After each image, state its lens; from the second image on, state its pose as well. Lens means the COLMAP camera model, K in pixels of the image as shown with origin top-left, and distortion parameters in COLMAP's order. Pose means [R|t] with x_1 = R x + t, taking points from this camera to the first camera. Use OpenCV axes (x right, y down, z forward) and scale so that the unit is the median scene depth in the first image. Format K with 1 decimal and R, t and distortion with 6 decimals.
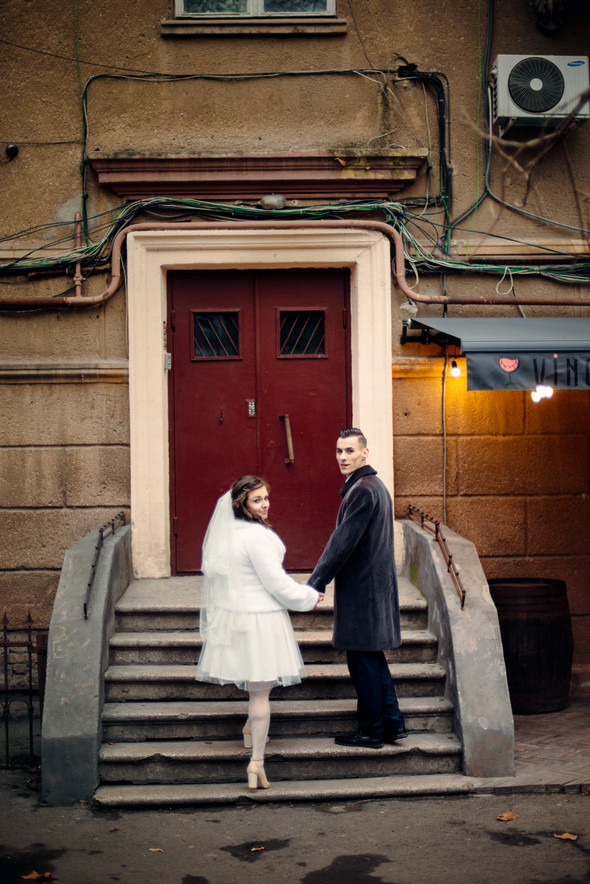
lens RADIAL K [[1286.4, 0, 295.0], [0, 1286.4, 442.0], [0, 0, 1]] dist [-0.088209, 0.001981]
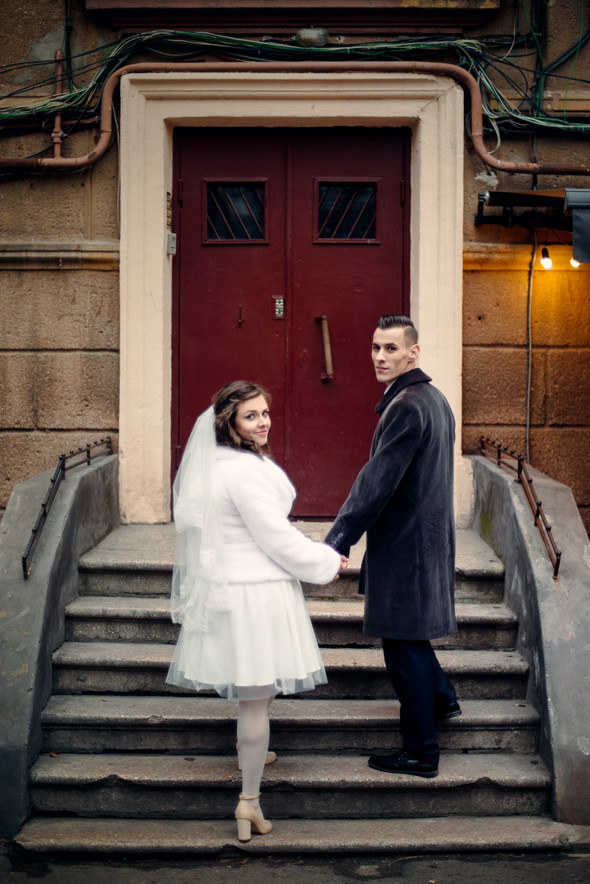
lens RADIAL K [[1286.4, 0, 295.0], [0, 1286.4, 442.0], [0, 0, 1]] dist [-0.088209, 0.001981]
pose [[0.998478, 0.022030, -0.050561, 0.016918], [-0.019887, 0.998898, 0.042509, 0.022204], [0.051442, -0.041439, 0.997816, 0.232470]]
